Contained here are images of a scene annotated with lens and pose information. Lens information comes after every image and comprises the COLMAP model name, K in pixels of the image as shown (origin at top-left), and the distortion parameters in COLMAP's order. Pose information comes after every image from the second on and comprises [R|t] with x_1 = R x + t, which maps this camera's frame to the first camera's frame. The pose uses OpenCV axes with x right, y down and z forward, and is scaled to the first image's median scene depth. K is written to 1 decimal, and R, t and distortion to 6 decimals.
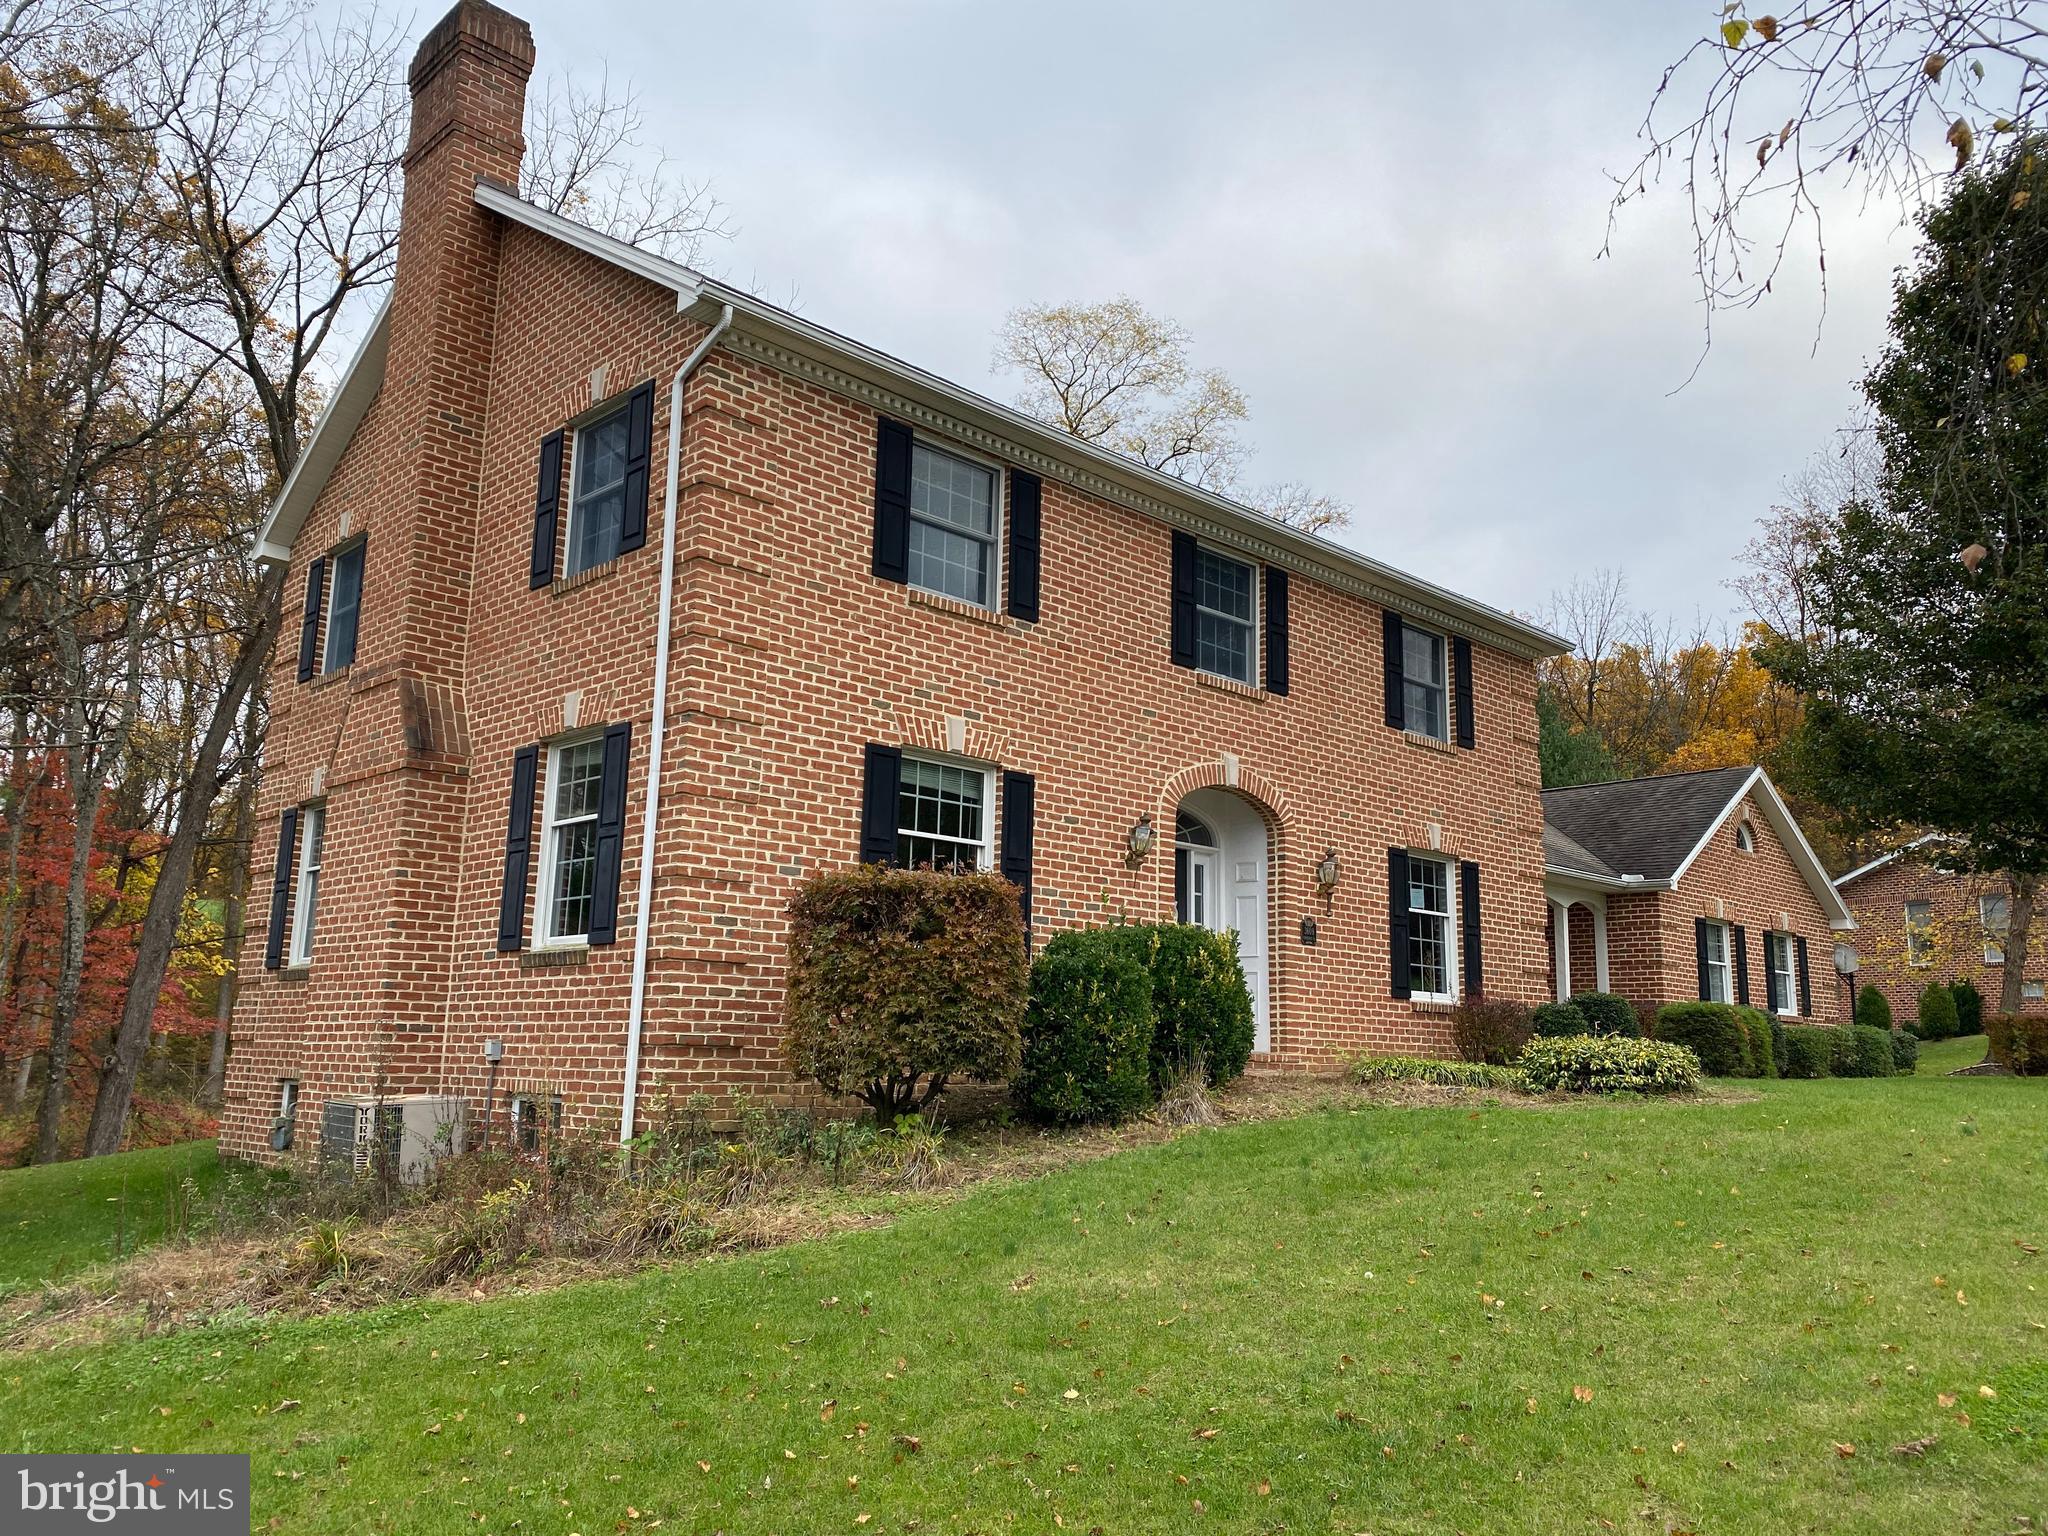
lens RADIAL K [[1587.9, 0, 1020.4], [0, 1587.9, 753.2], [0, 0, 1]] dist [0.130923, -0.418813]
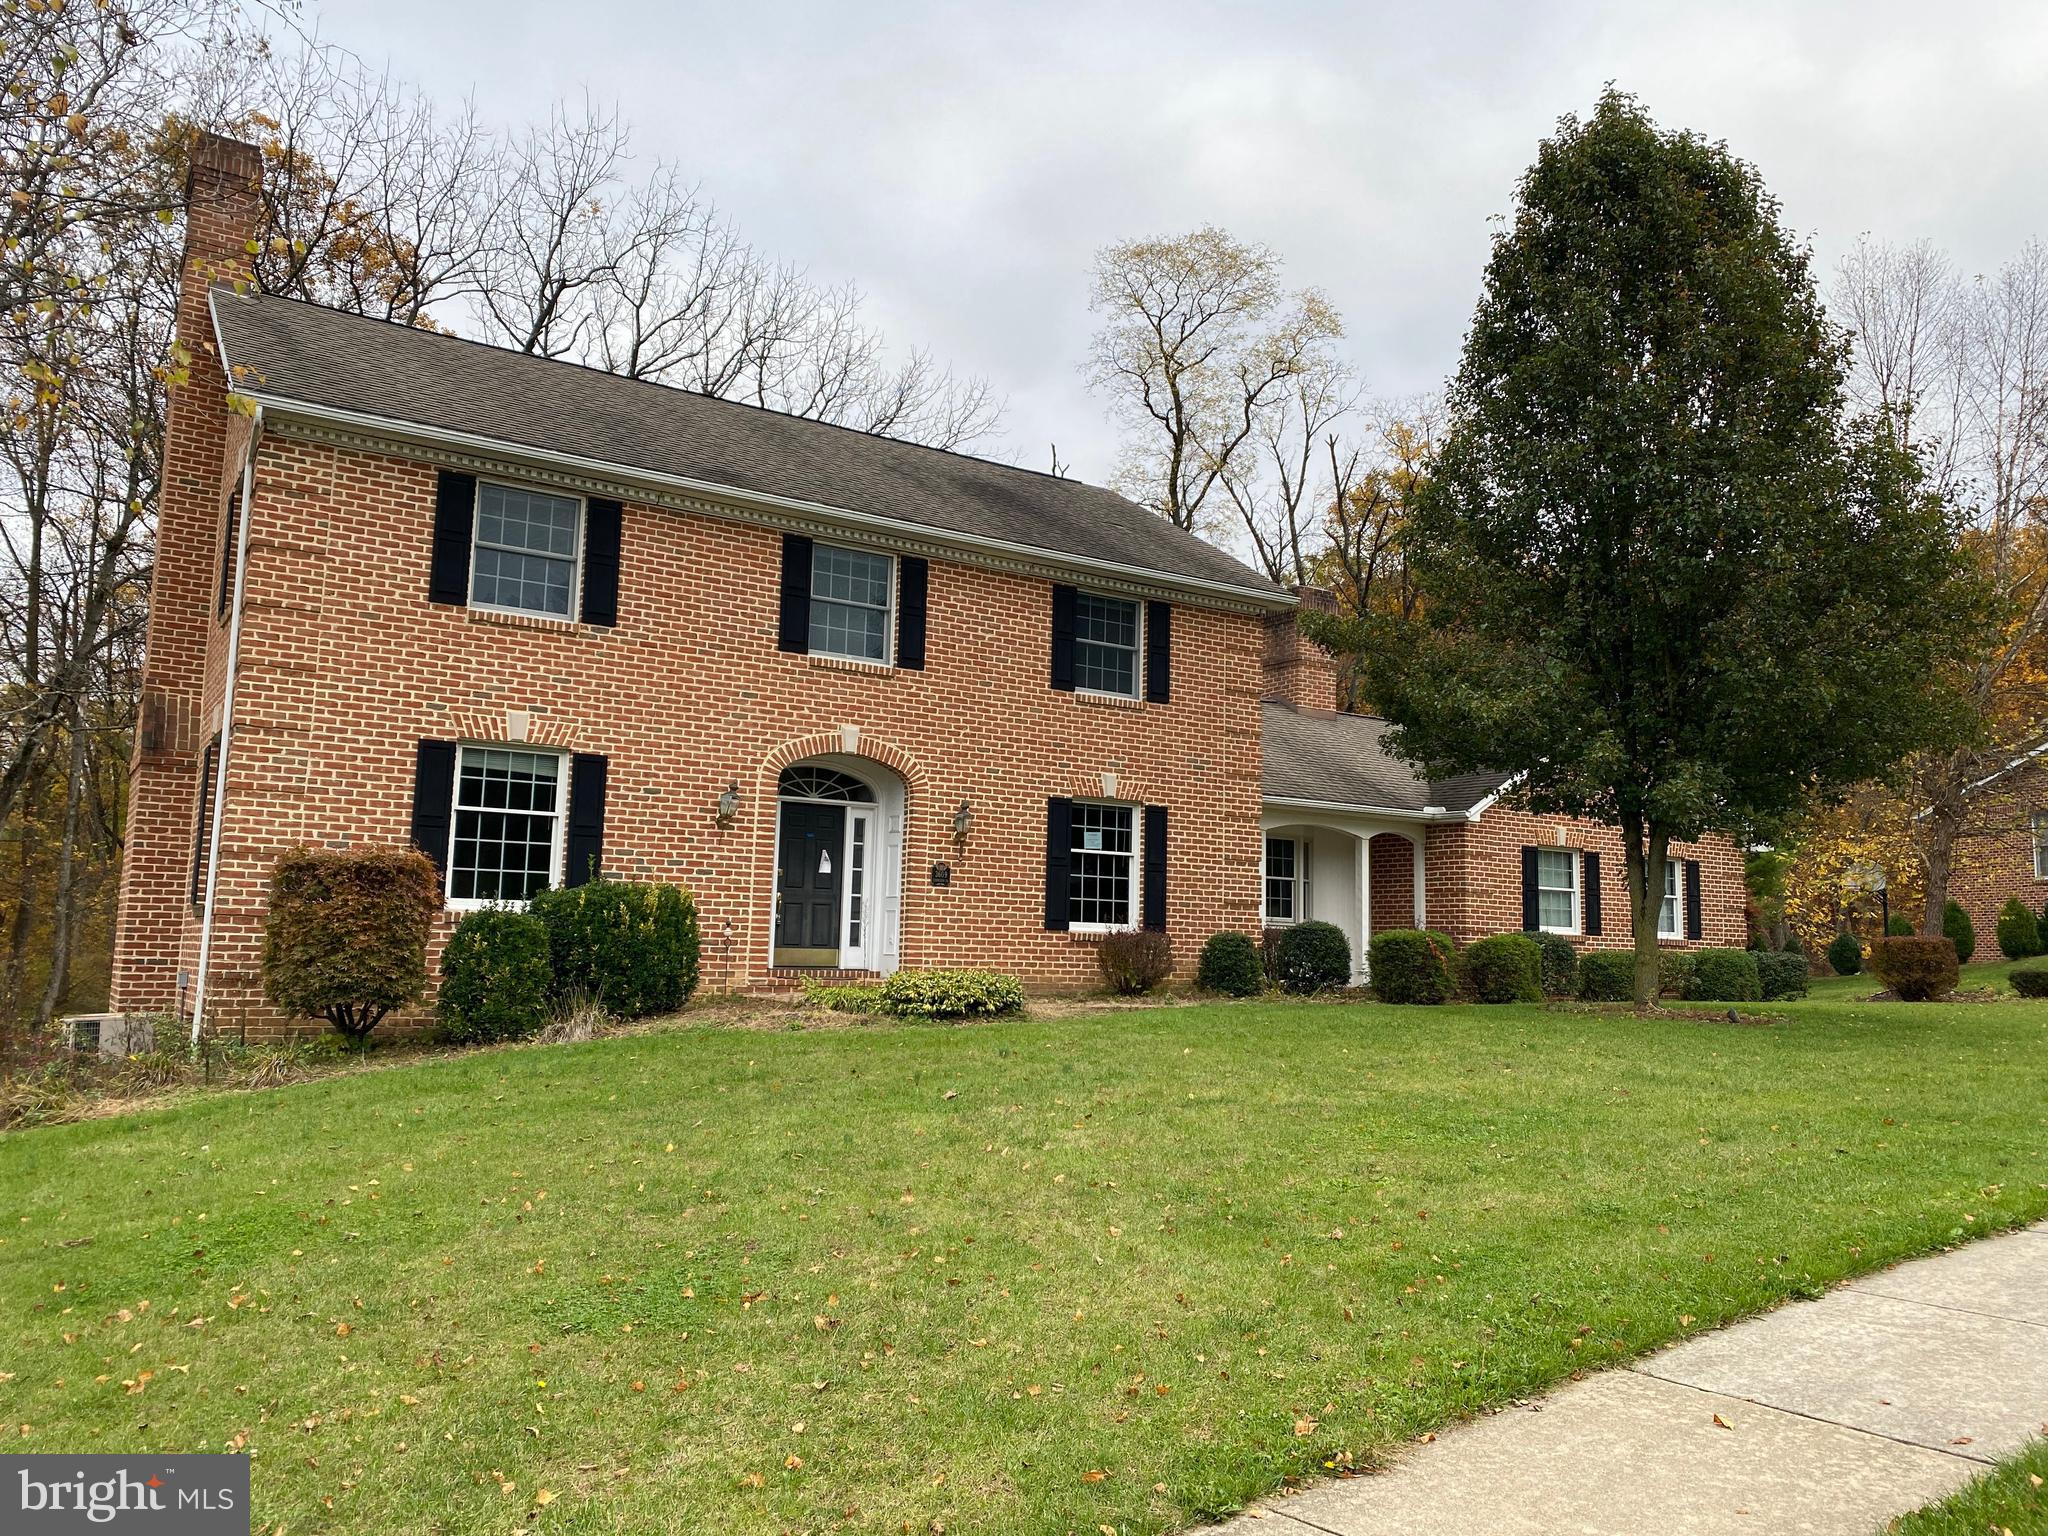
lens RADIAL K [[1587.9, 0, 1020.4], [0, 1587.9, 753.2], [0, 0, 1]] dist [0.130923, -0.418813]
pose [[0.983062, -0.025201, -0.181533, 0.538673], [0.034969, 0.998096, 0.050812, -0.038732], [0.179906, -0.056300, 0.982071, -0.134602]]
